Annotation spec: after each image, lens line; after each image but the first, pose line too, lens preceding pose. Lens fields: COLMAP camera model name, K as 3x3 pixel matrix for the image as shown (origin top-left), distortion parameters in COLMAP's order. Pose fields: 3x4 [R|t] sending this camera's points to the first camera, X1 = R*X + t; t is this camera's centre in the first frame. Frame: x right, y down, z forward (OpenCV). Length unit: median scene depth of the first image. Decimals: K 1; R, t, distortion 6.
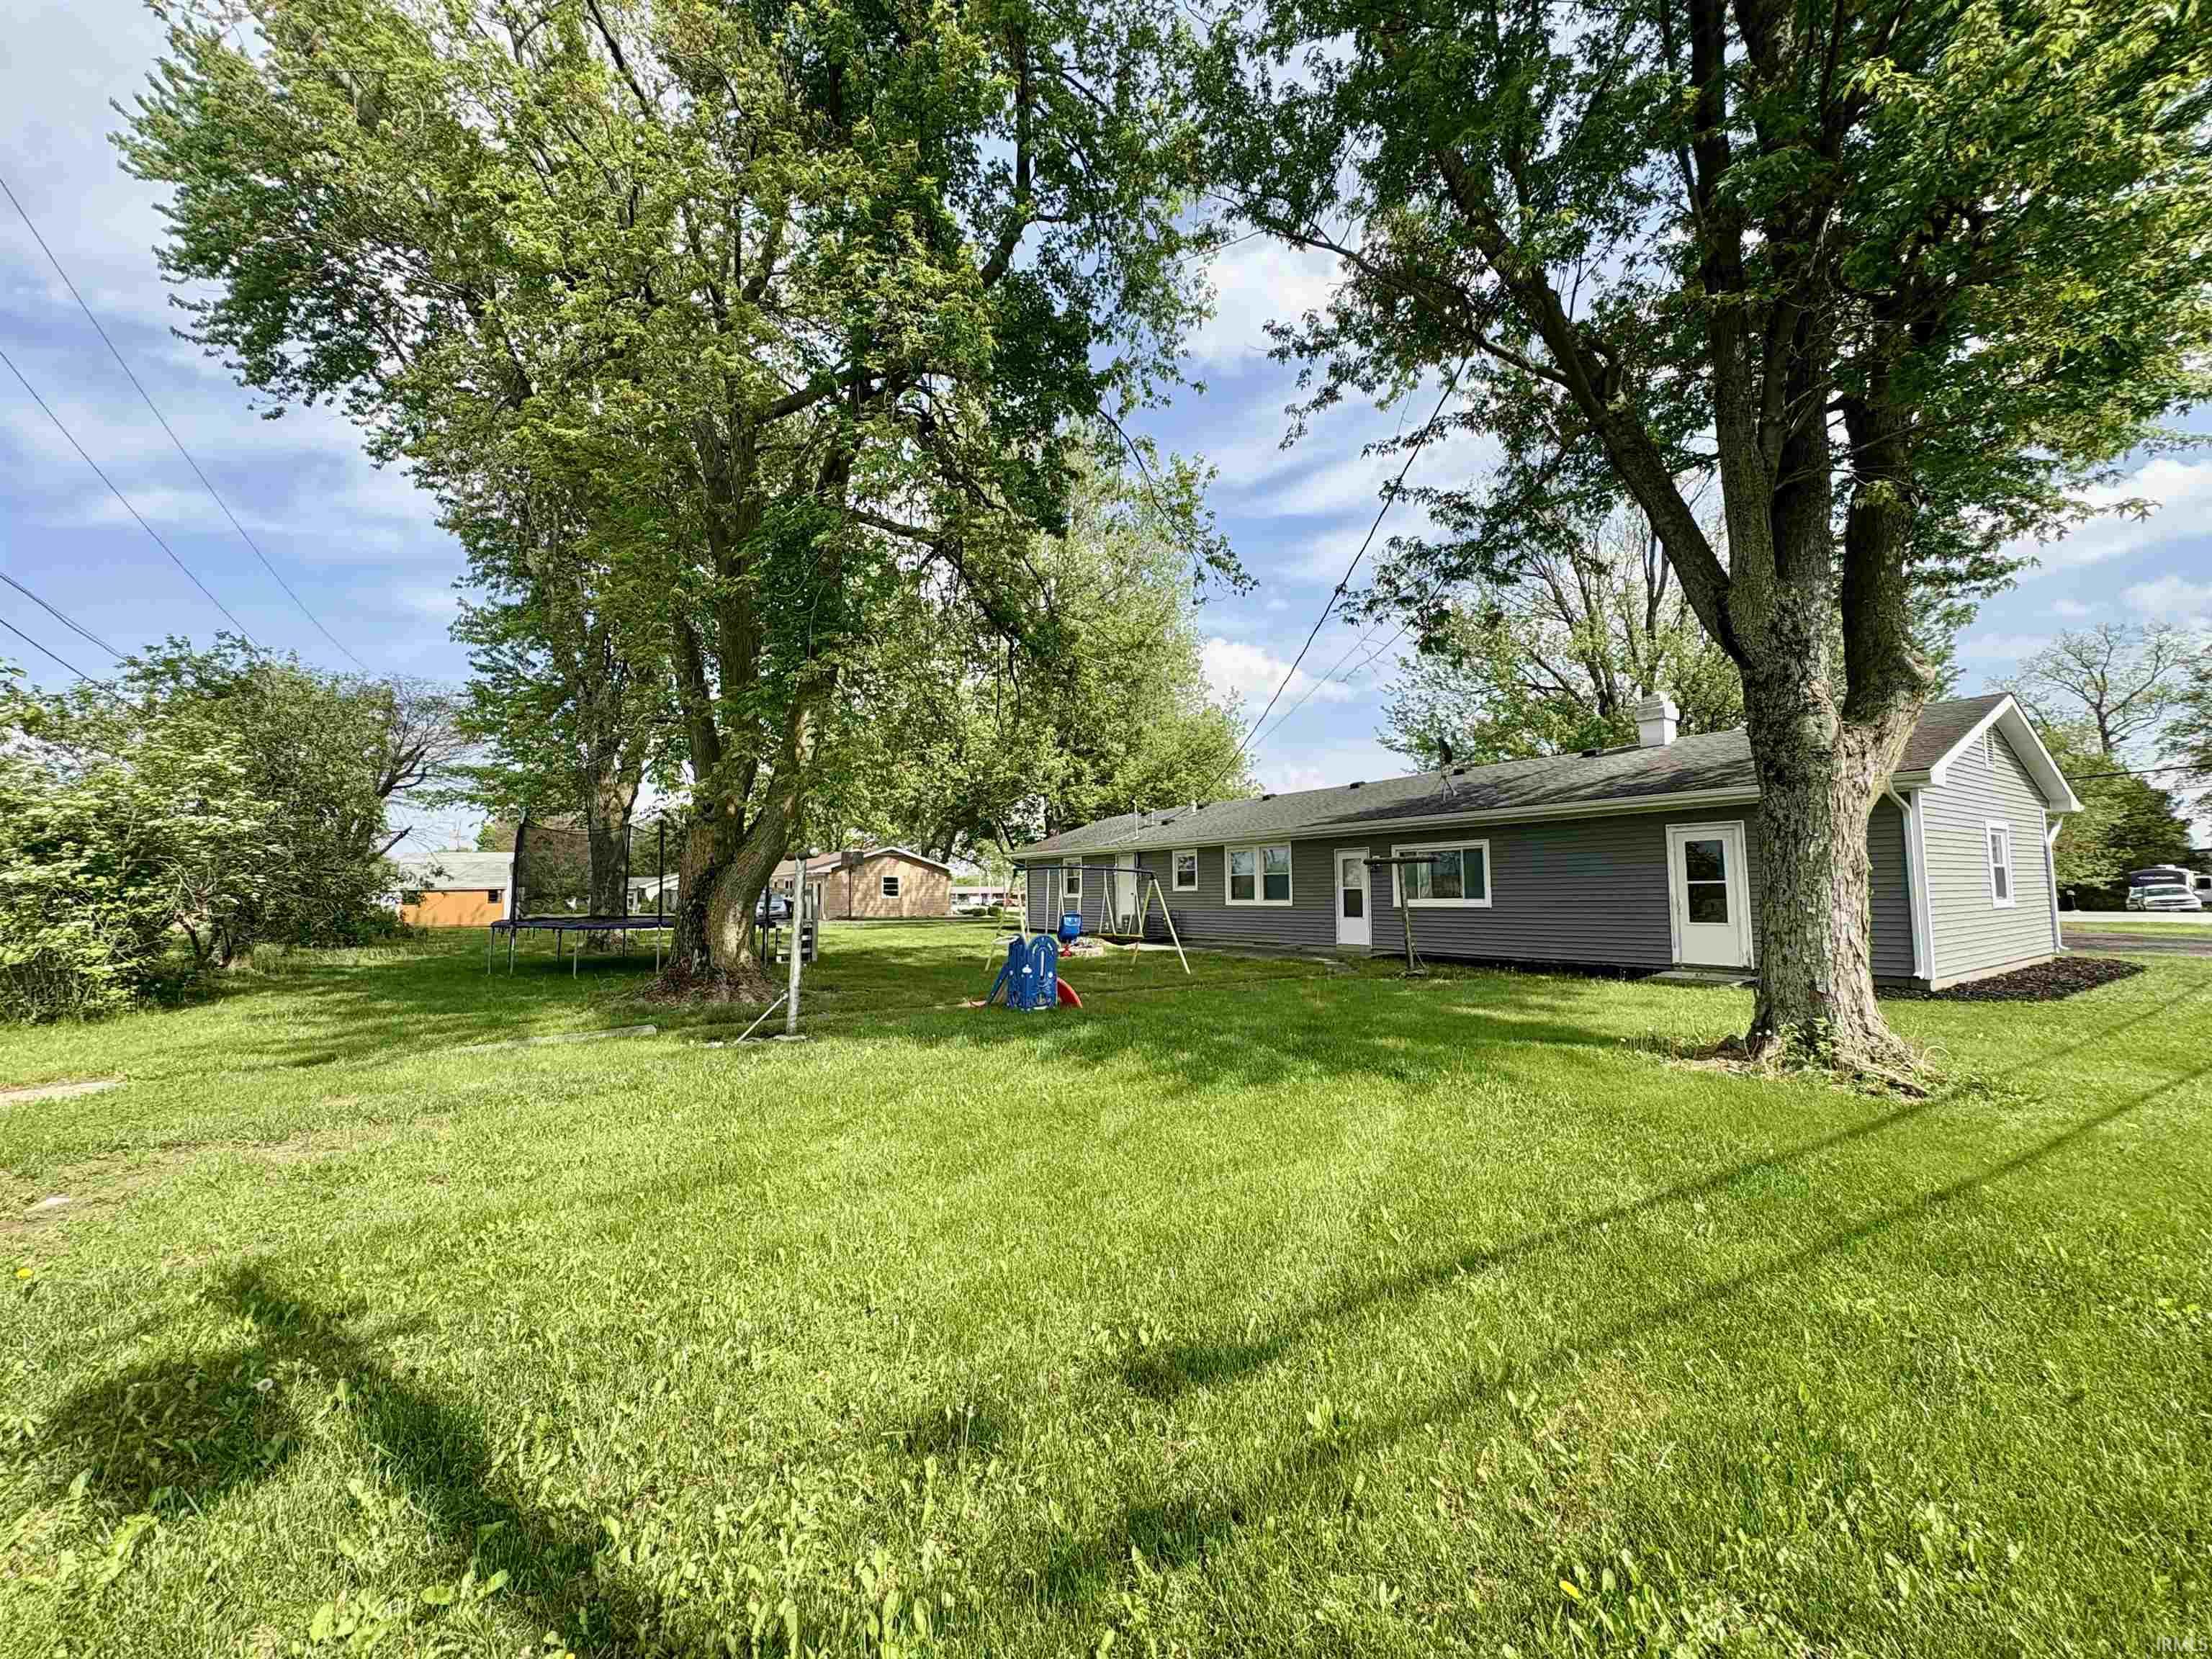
lens RADIAL K [[938.4, 0, 1107.2], [0, 938.4, 827.2], [0, 0, 1]] dist [0.000966, -0.000012]
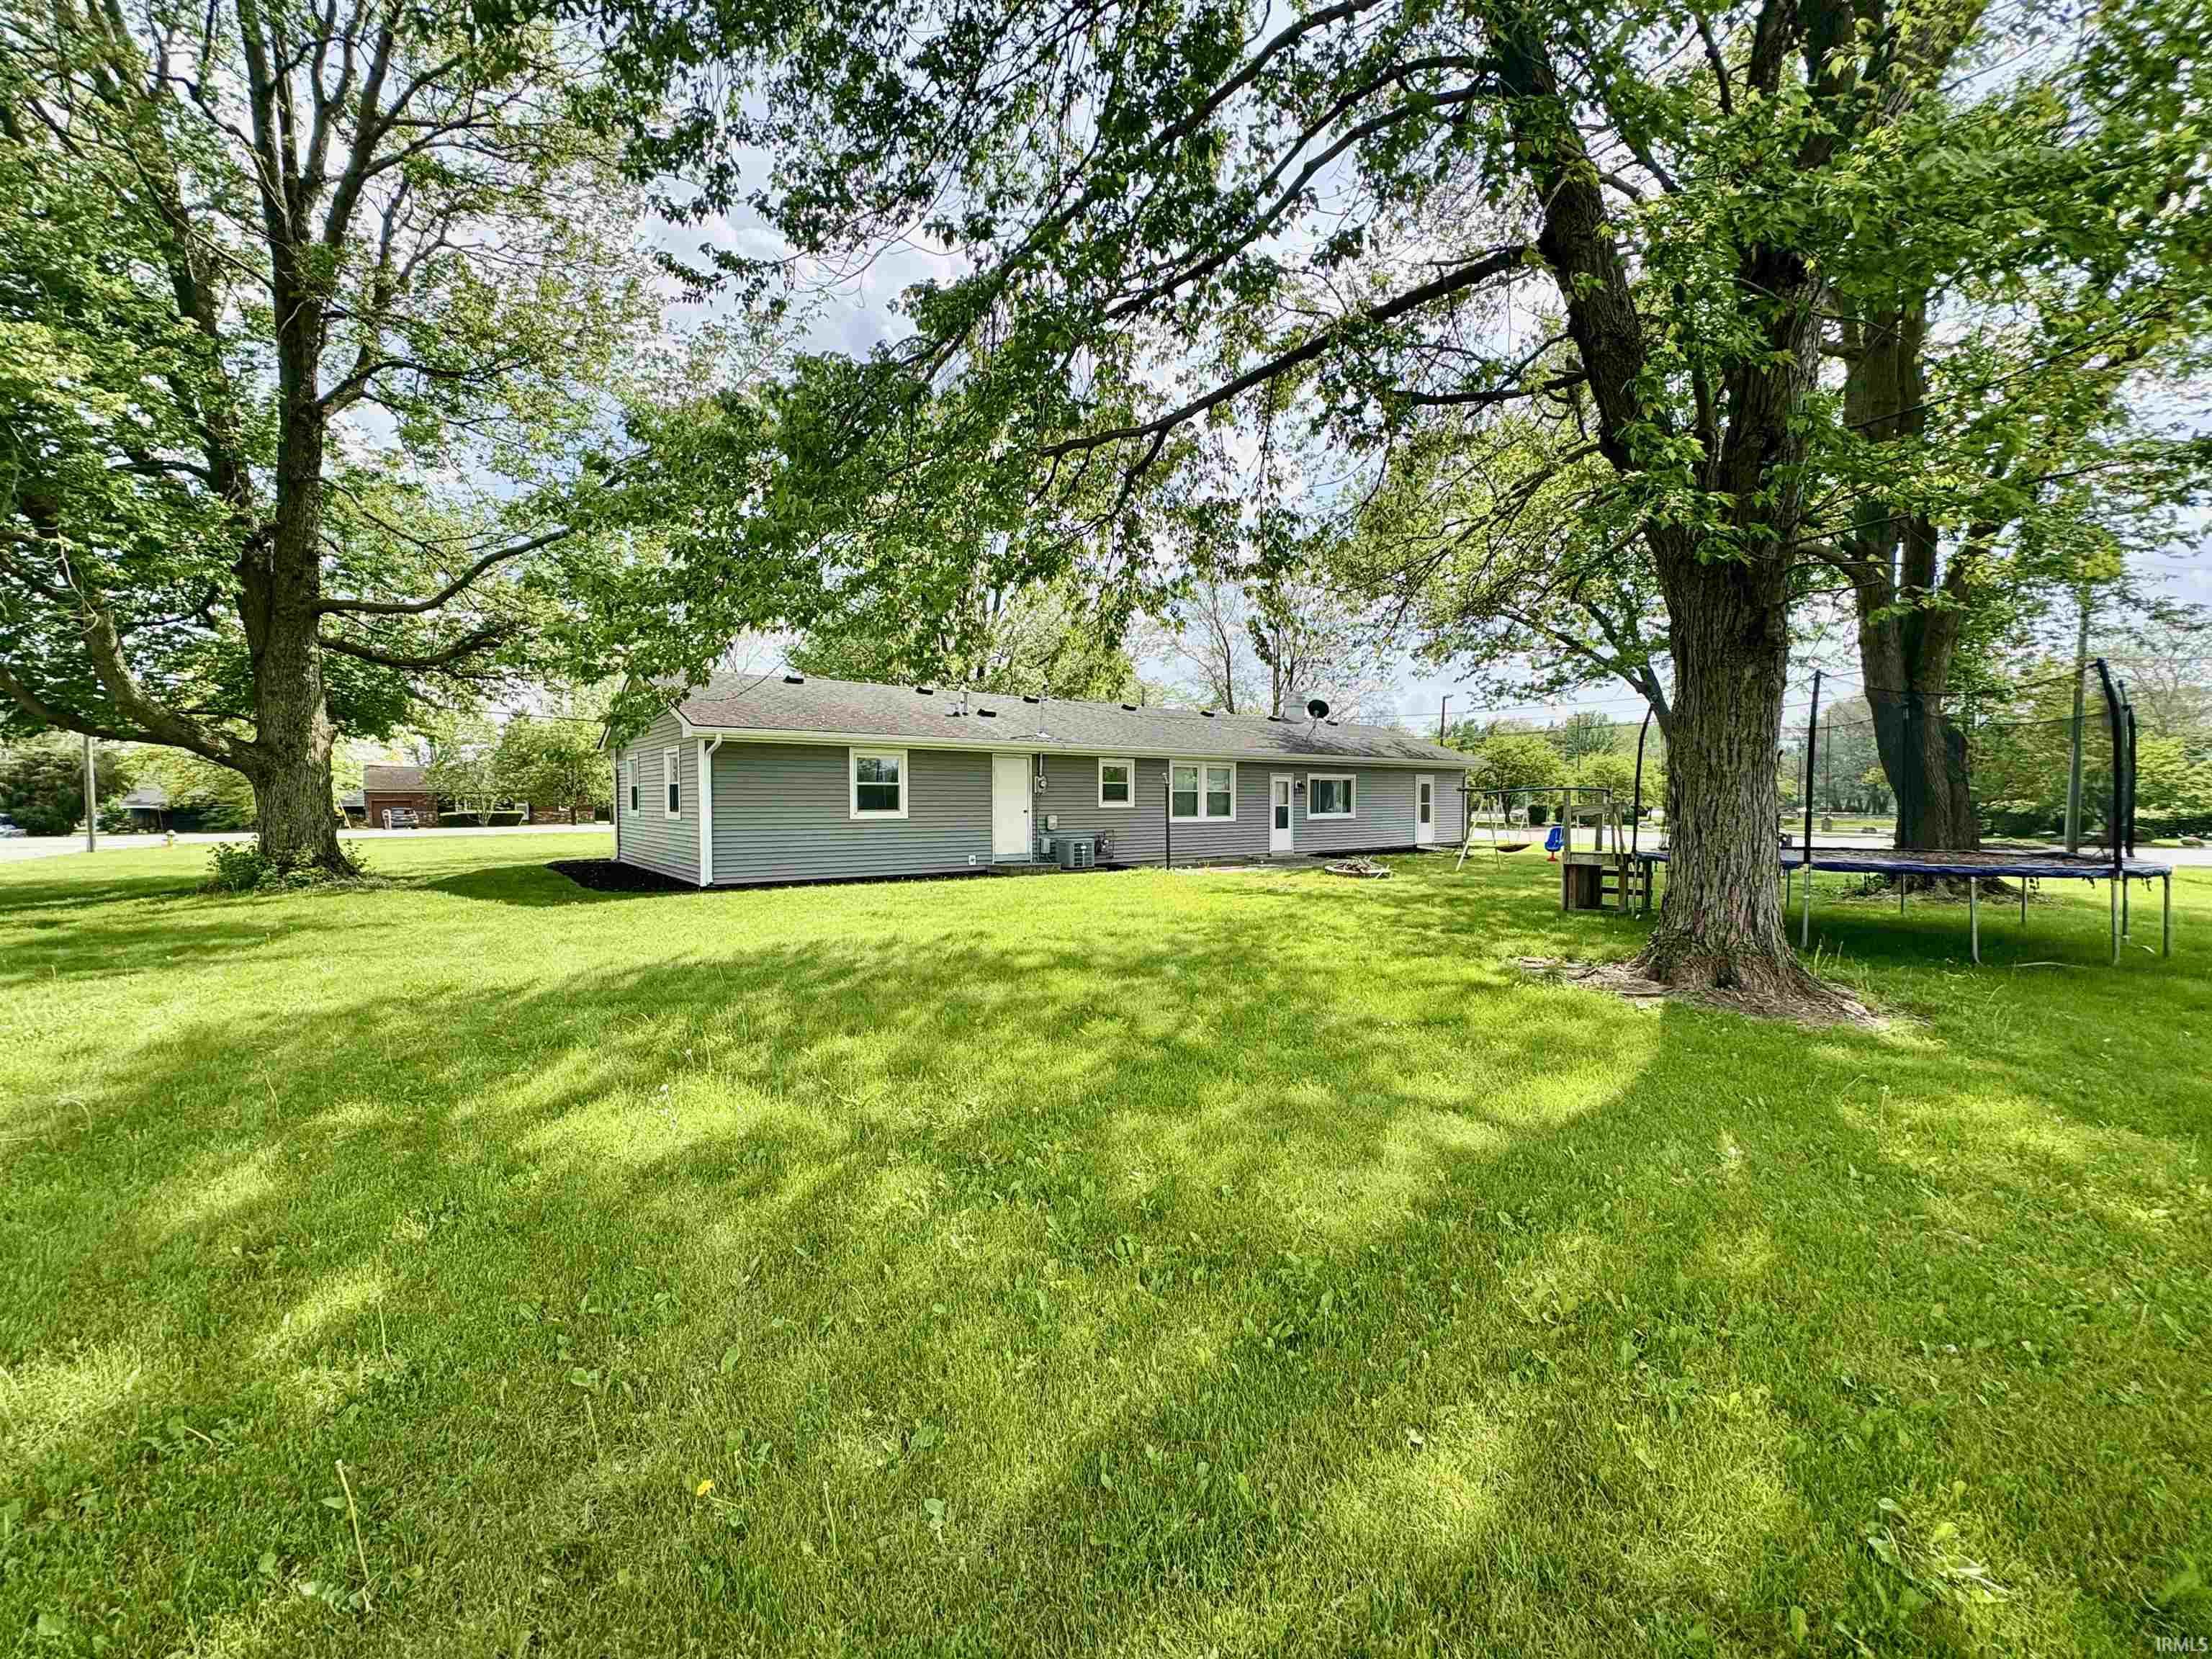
lens RADIAL K [[880.2, 0, 1107.5], [0, 880.2, 828.0], [0, 0, 1]] dist [0.001903, -0.000350]
pose [[-0.046532, -0.041768, 0.998043, -0.872467], [-0.084865, 0.995679, 0.037713, 0.070081], [-0.995305, -0.082944, -0.049876, 1.276157]]
